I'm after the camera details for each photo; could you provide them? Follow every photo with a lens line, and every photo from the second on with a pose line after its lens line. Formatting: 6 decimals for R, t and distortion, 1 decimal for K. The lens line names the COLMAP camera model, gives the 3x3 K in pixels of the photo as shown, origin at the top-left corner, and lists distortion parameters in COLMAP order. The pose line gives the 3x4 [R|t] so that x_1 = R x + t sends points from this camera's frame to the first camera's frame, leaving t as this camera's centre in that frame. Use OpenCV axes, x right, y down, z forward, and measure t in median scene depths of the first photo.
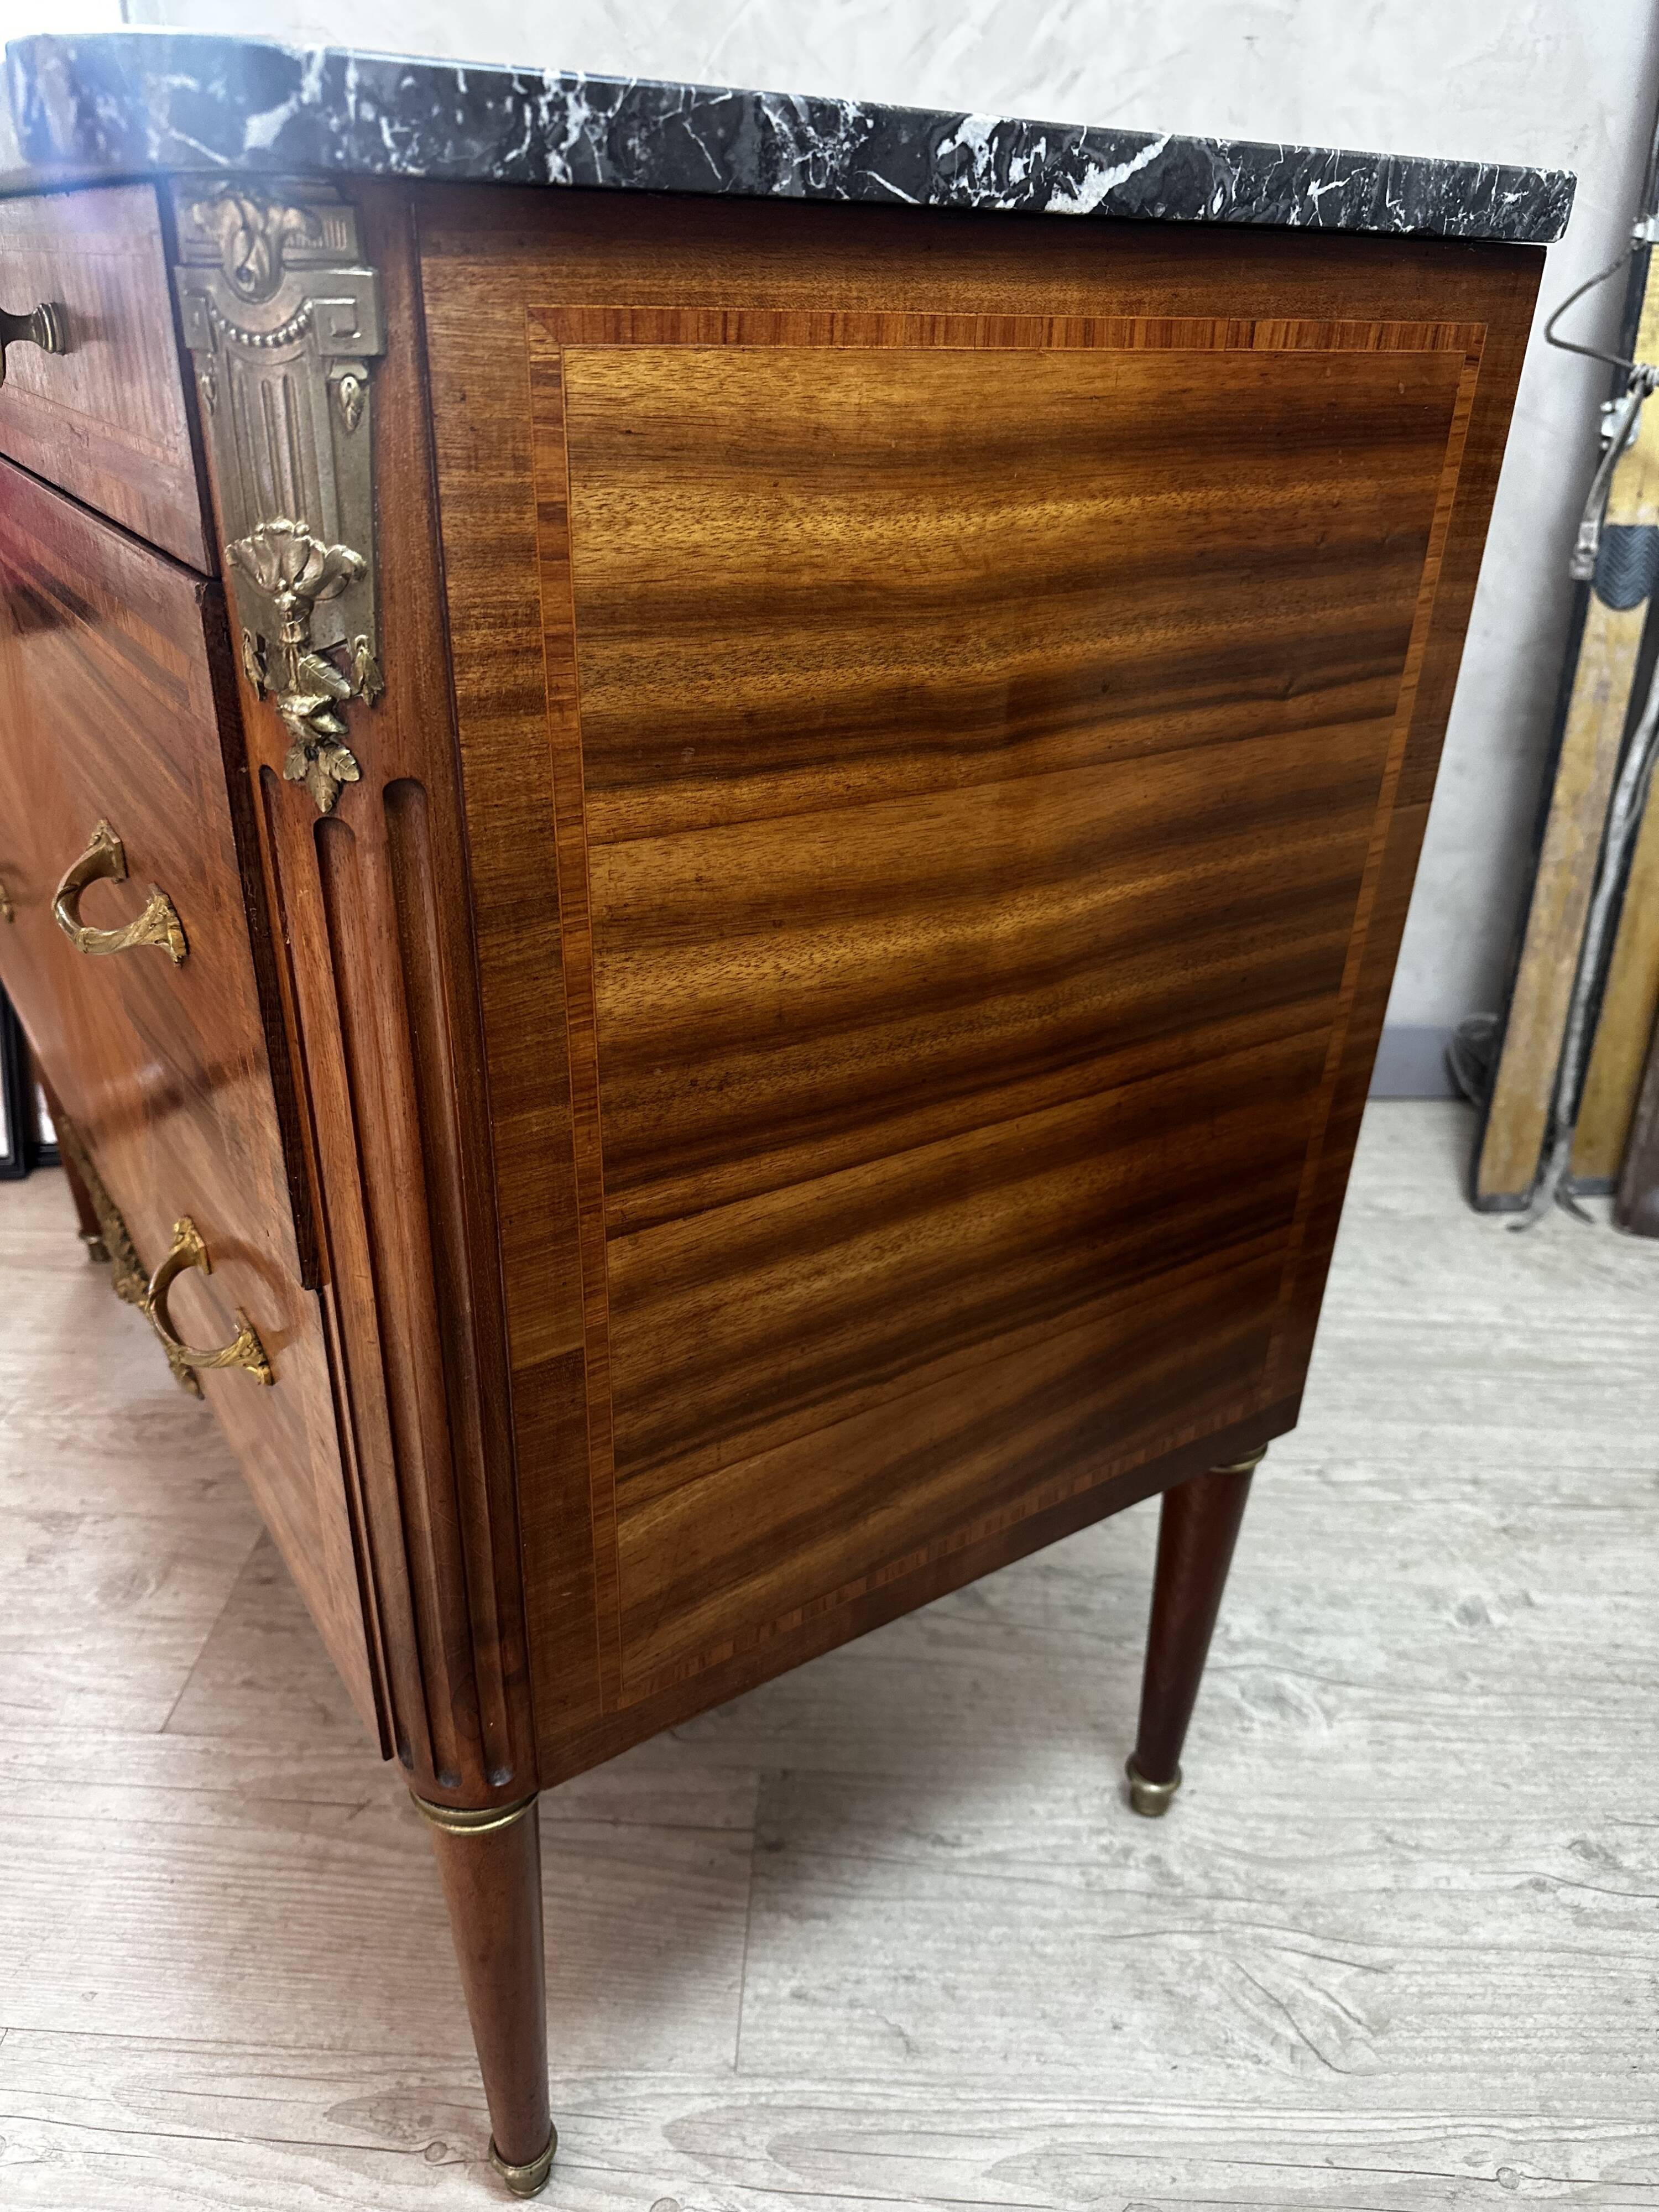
lens RADIAL K [[1583.6, 0, 829.5], [0, 1583.6, 1106.0], [0, 0, 1]] dist [-0.010919, -0.001961]
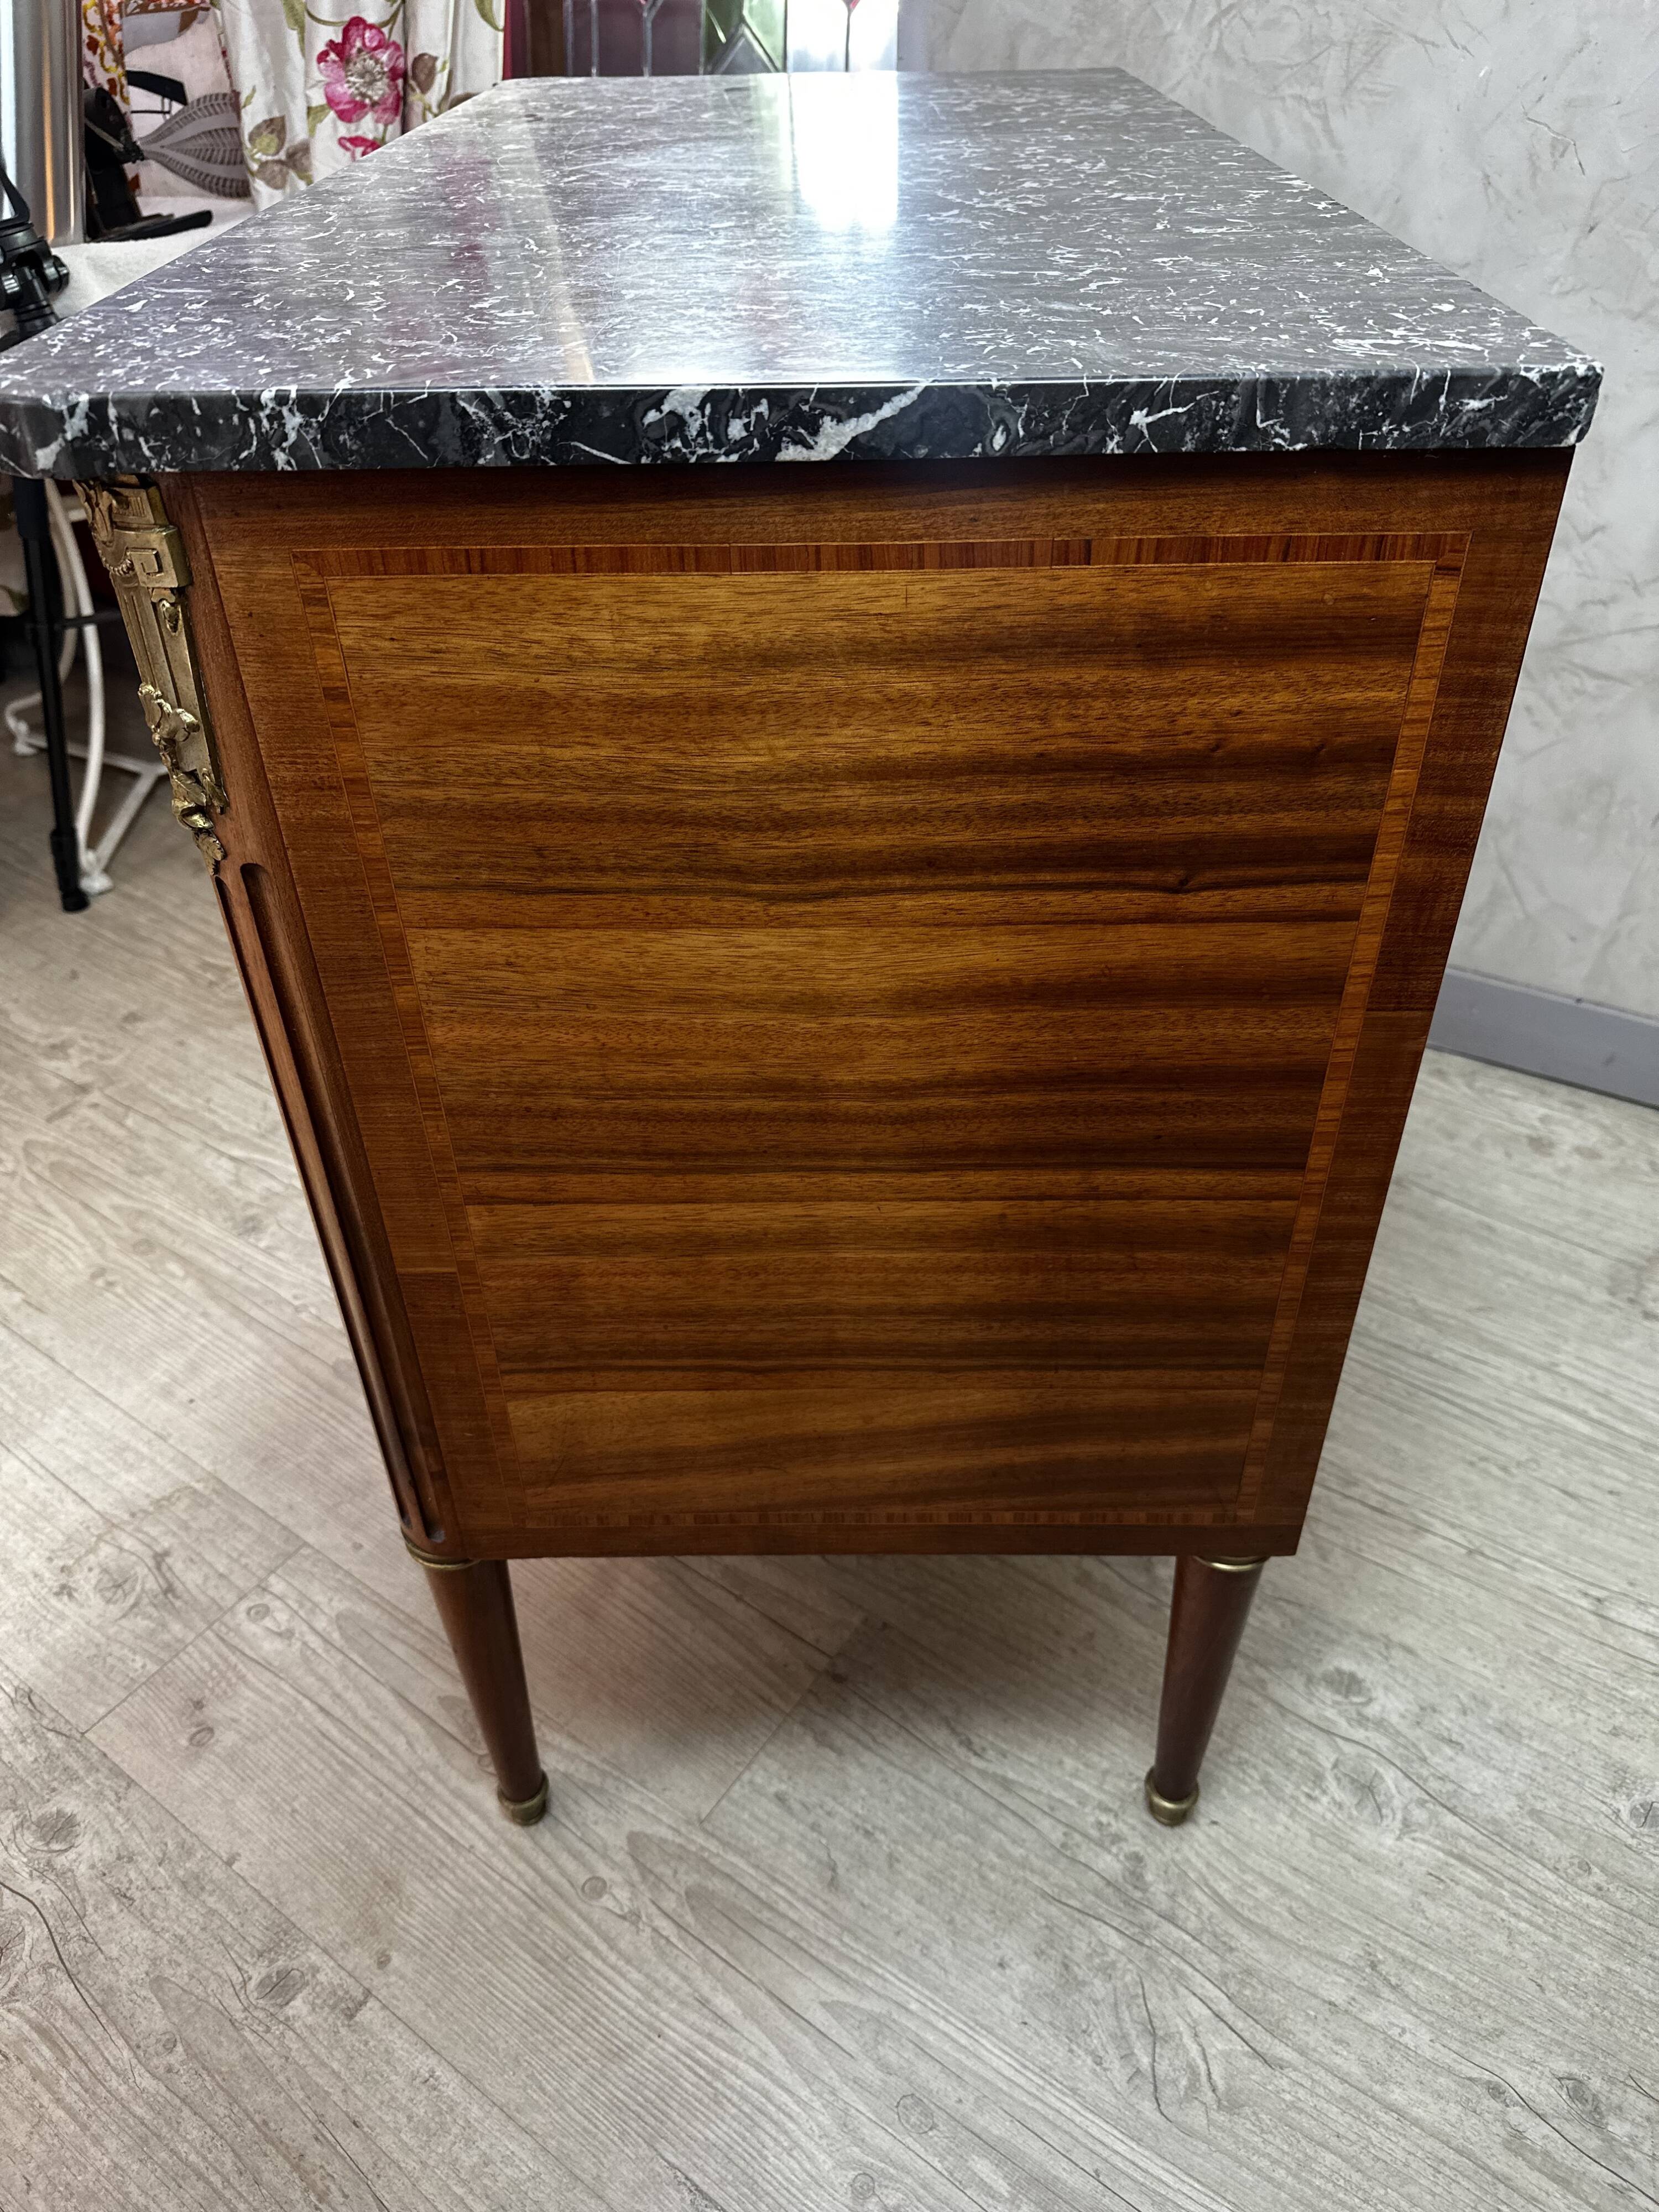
lens RADIAL K [[1583.6, 0, 829.5], [0, 1583.6, 1106.0], [0, 0, 1]] dist [-0.010919, -0.001961]
pose [[0.833736, 0.299428, -0.463926, 0.761618], [-0.220087, 0.950779, 0.218129, -0.377731], [0.506405, -0.079758, 0.858599, 0.062408]]
